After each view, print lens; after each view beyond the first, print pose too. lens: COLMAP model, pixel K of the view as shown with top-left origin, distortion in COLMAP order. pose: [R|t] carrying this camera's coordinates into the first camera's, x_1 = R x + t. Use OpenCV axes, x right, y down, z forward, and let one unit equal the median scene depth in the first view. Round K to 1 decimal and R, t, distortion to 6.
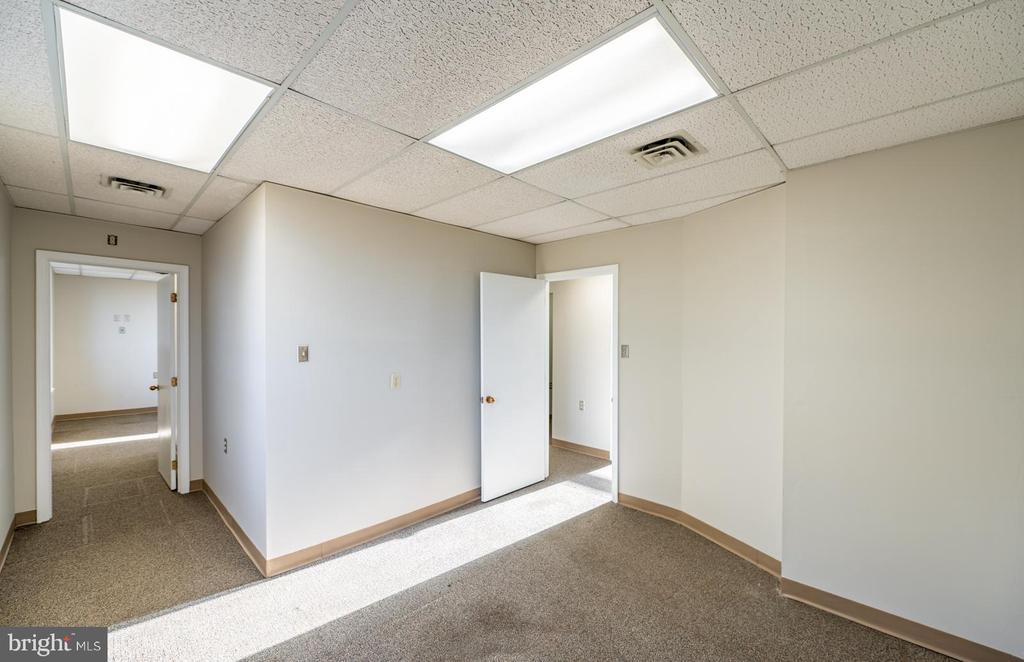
lens RADIAL K [[417.1, 0, 511.1], [0, 417.1, 337.2], [0, 0, 1]] dist [0.000310, 0.000136]
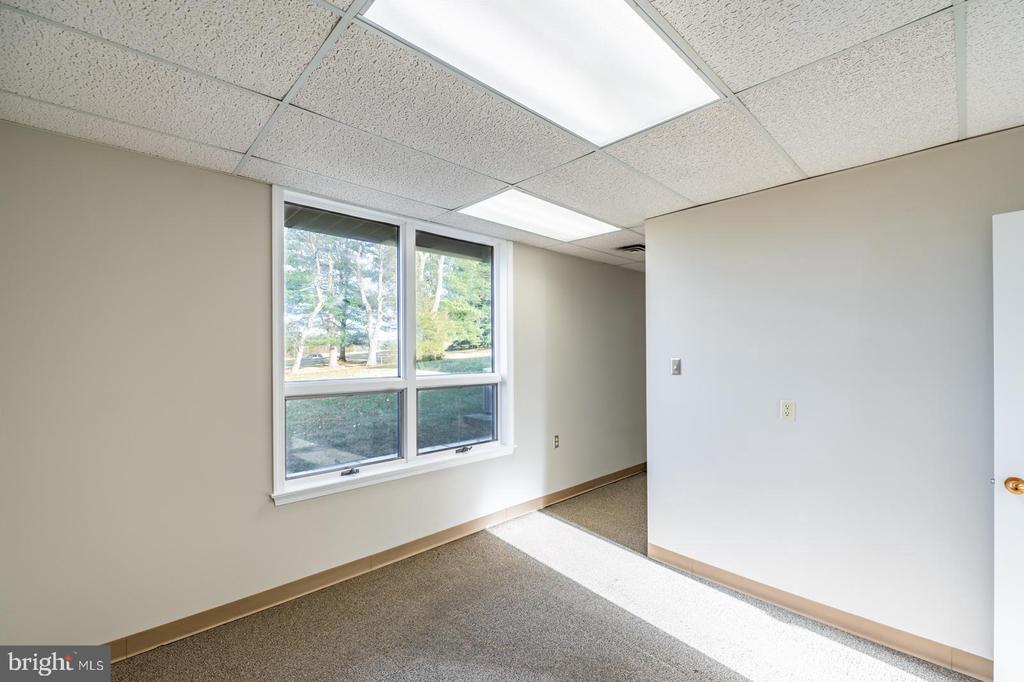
lens RADIAL K [[432.4, 0, 511.1], [0, 432.4, 355.9], [0, 0, 1]] dist [0.001258, -0.000051]
pose [[-0.036601, 0.001871, -0.999328, 0.604692], [-0.004927, 0.999986, 0.002053, 0.010831], [0.999318, 0.004999, -0.036591, 0.619219]]
